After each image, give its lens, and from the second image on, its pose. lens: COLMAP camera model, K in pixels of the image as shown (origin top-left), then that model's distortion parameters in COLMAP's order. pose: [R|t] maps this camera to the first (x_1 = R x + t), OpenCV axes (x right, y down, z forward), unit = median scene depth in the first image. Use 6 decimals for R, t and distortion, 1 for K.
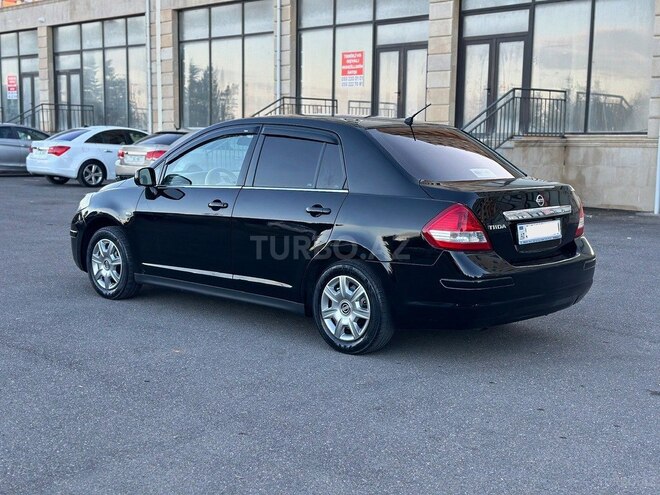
lens RADIAL K [[914.8, 0, 330.0], [0, 914.8, 247.5], [0, 0, 1]] dist [0.194201, -0.380829]
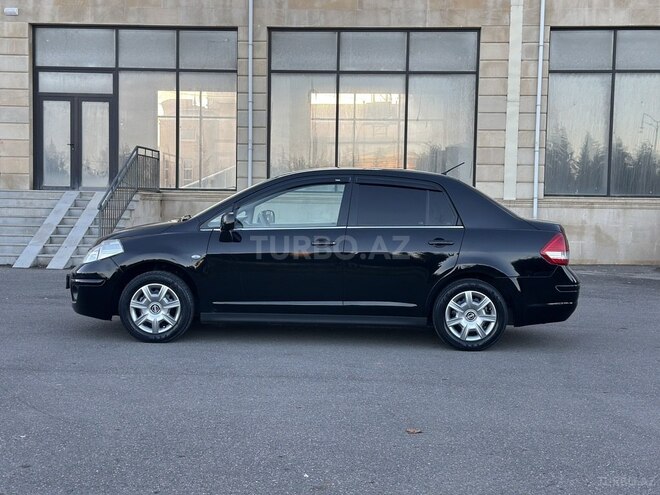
lens RADIAL K [[914.8, 0, 330.0], [0, 914.8, 247.5], [0, 0, 1]] dist [0.194201, -0.380829]
pose [[0.744289, -0.029341, 0.667213, -0.334668], [0.070871, 0.996864, -0.035220, 0.000245], [-0.664087, 0.073499, 0.744034, 0.049704]]
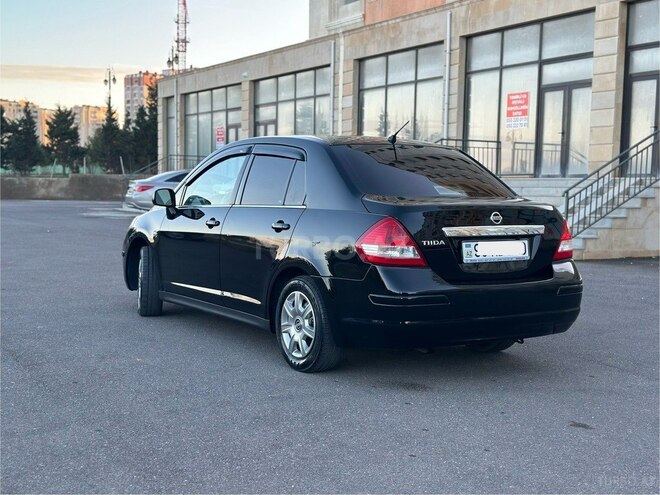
lens RADIAL K [[914.8, 0, 330.0], [0, 914.8, 247.5], [0, 0, 1]] dist [0.194201, -0.380829]
pose [[0.968308, 0.020785, -0.248892, 0.097676], [-0.034747, 0.998051, -0.051835, 0.011106], [0.247329, 0.058840, 0.967143, 0.016087]]
